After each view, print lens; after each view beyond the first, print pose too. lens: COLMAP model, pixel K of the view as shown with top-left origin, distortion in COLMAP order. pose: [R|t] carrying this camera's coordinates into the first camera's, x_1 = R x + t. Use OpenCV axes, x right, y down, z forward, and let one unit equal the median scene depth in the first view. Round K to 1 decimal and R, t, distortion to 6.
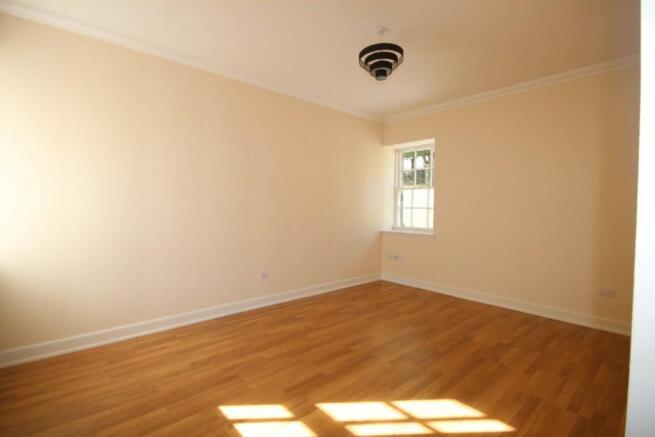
lens RADIAL K [[303.9, 0, 329.5], [0, 303.9, 214.7], [0, 0, 1]] dist [-0.001313, 0.000113]
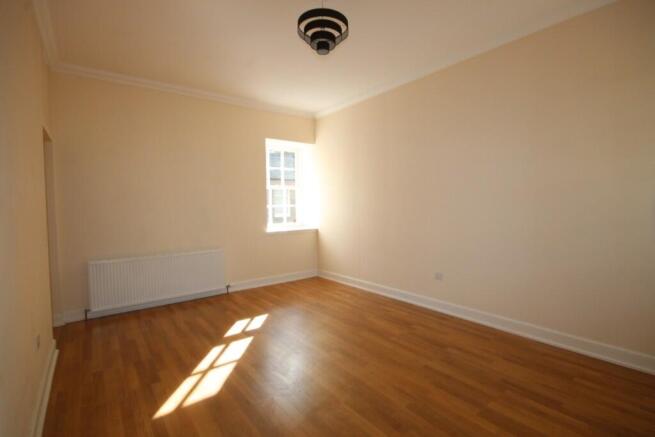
lens RADIAL K [[303.9, 0, 329.5], [0, 303.9, 214.7], [0, 0, 1]] dist [-0.001313, 0.000113]
pose [[-0.054863, 0.020835, -0.998276, 0.952238], [-0.009259, 0.999729, 0.021374, -0.000807], [0.998451, 0.010415, -0.054655, 0.987144]]
